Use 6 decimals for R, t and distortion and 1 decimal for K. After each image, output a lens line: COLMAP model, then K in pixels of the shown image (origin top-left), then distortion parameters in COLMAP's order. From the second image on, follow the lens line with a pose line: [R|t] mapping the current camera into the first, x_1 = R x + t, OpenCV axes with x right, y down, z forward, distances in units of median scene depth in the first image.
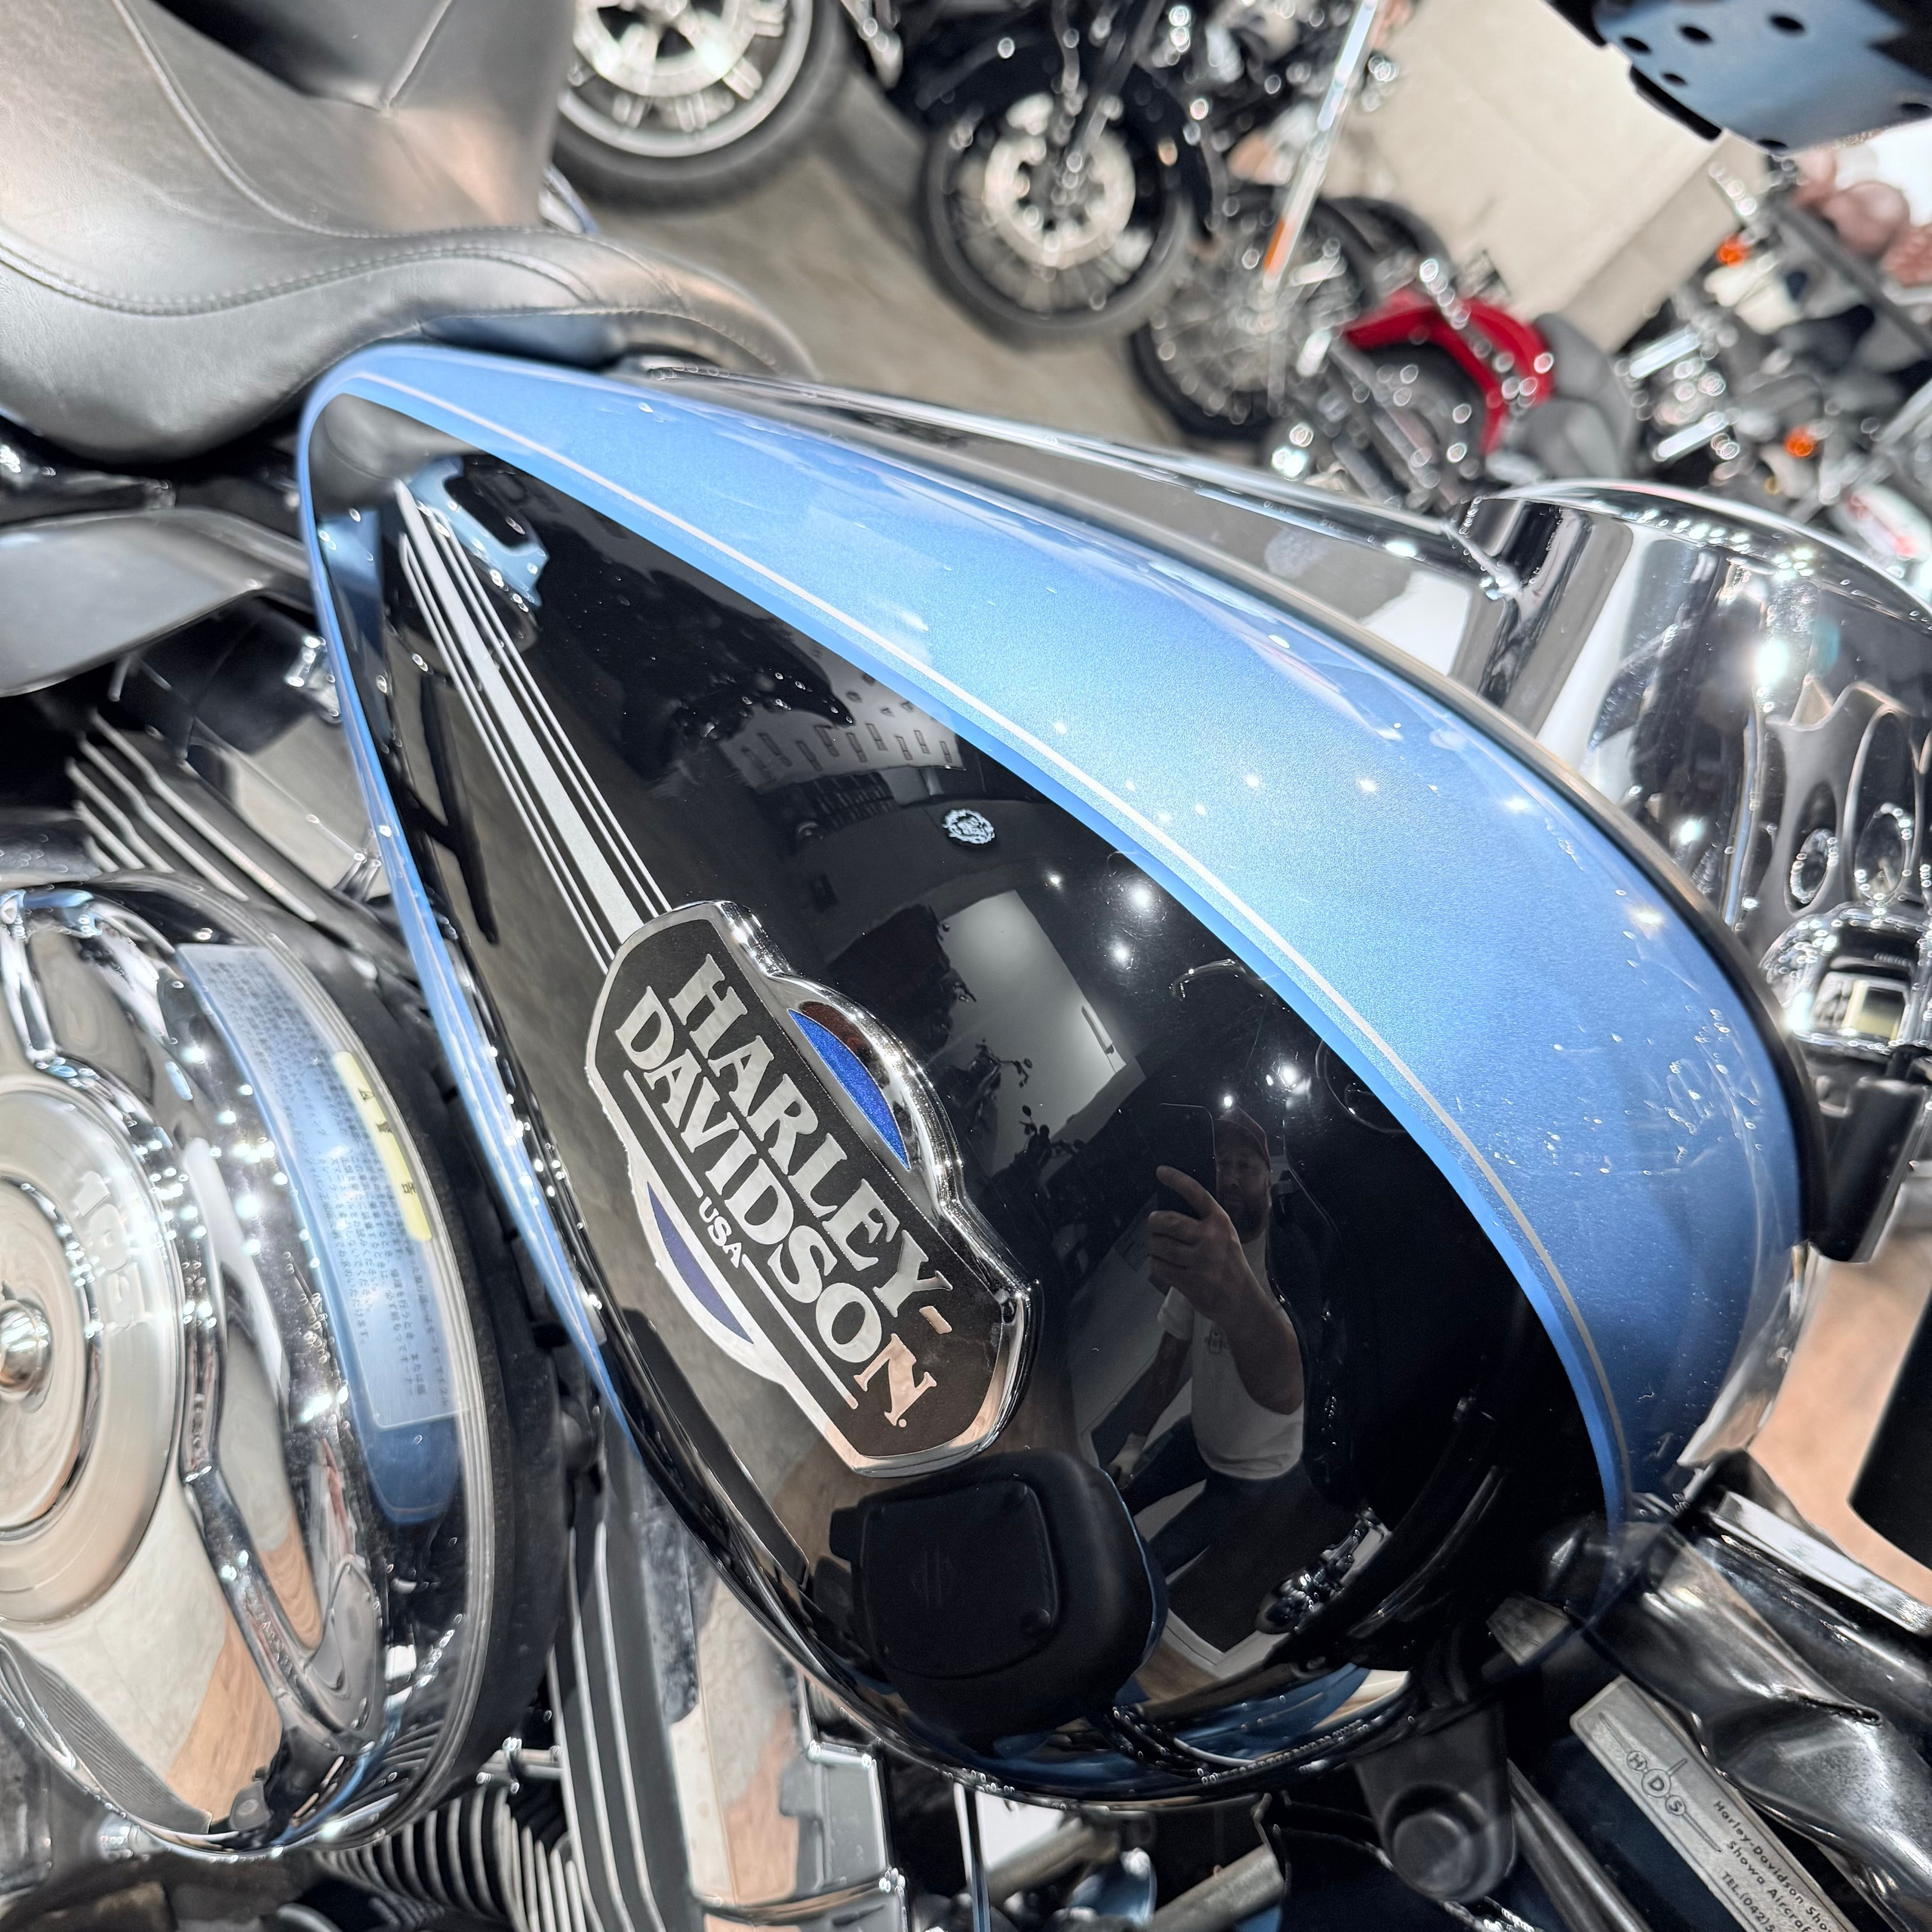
lens RADIAL K [[1824.7, 0, 962.8], [0, 1824.7, 947.7], [0, 0, 1]] dist [0.073614, -0.102023]
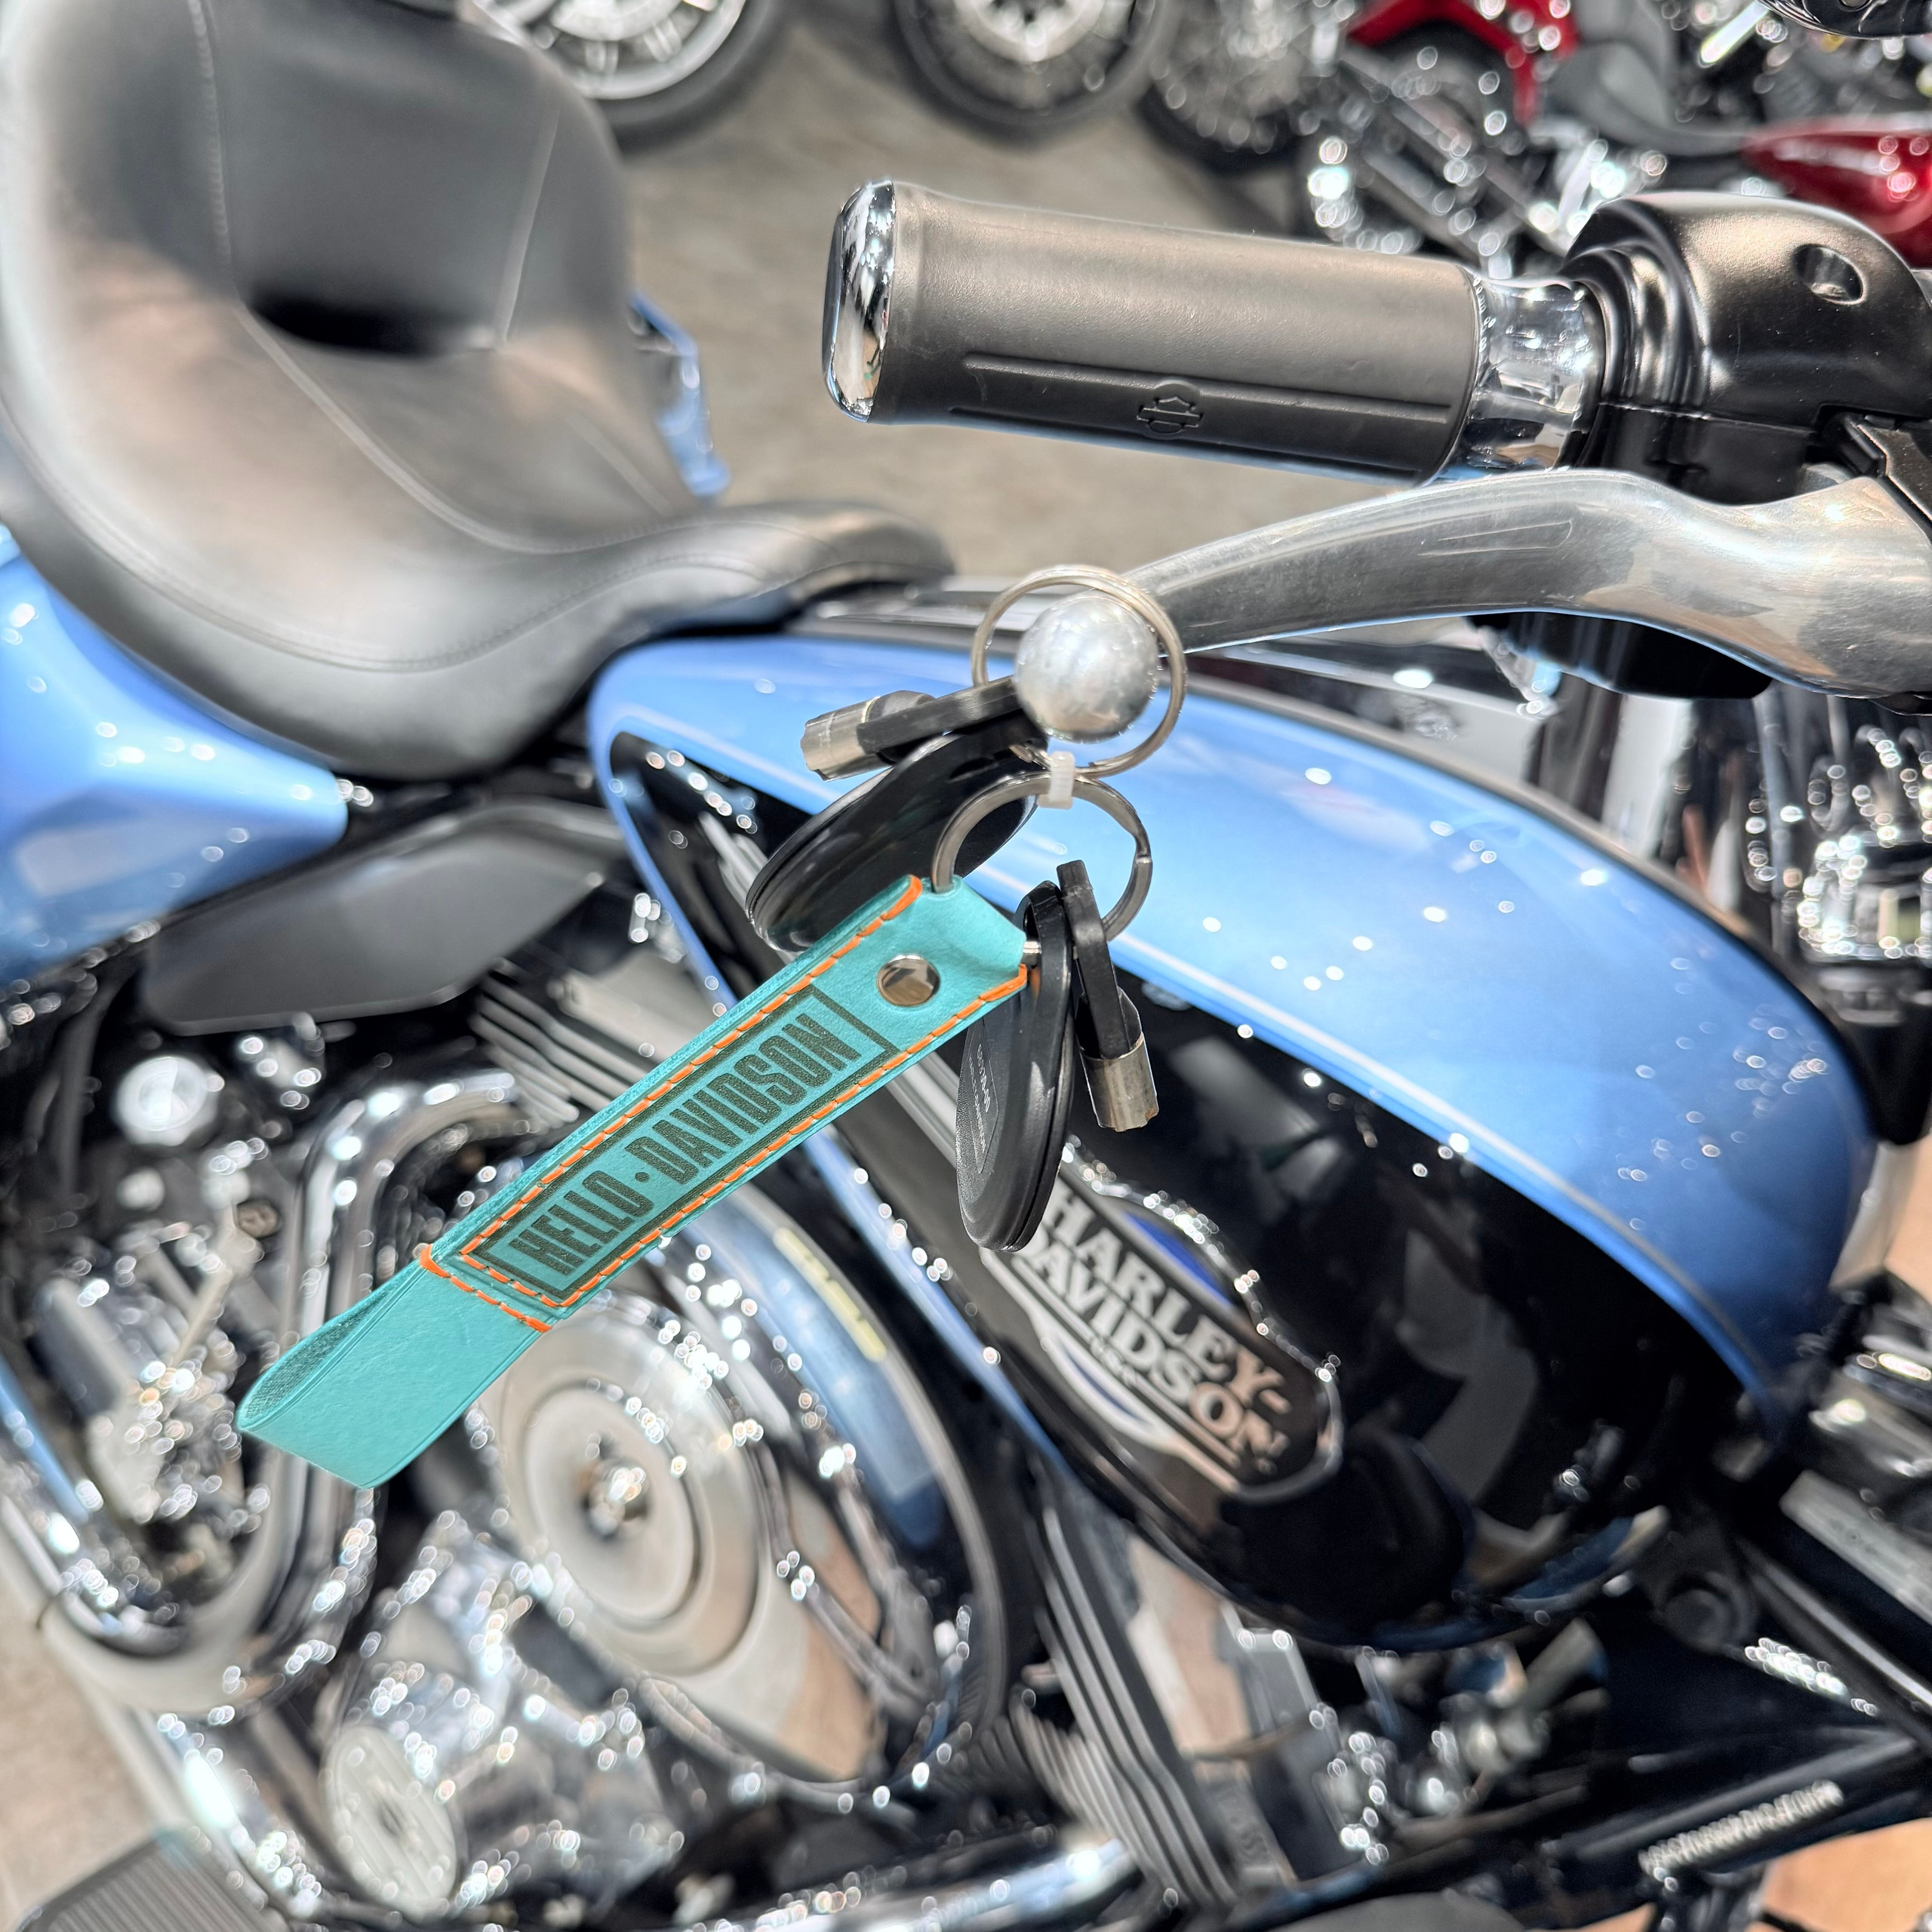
lens RADIAL K [[1787.6, 0, 1016.0], [0, 1787.6, 960.5], [0, 0, 1]] dist [0.086201, -0.101005]
pose [[0.964962, -0.247628, -0.086762, -0.001297], [0.255935, 0.961168, 0.103215, -0.260102], [0.057834, -0.121804, 0.990868, -0.324380]]
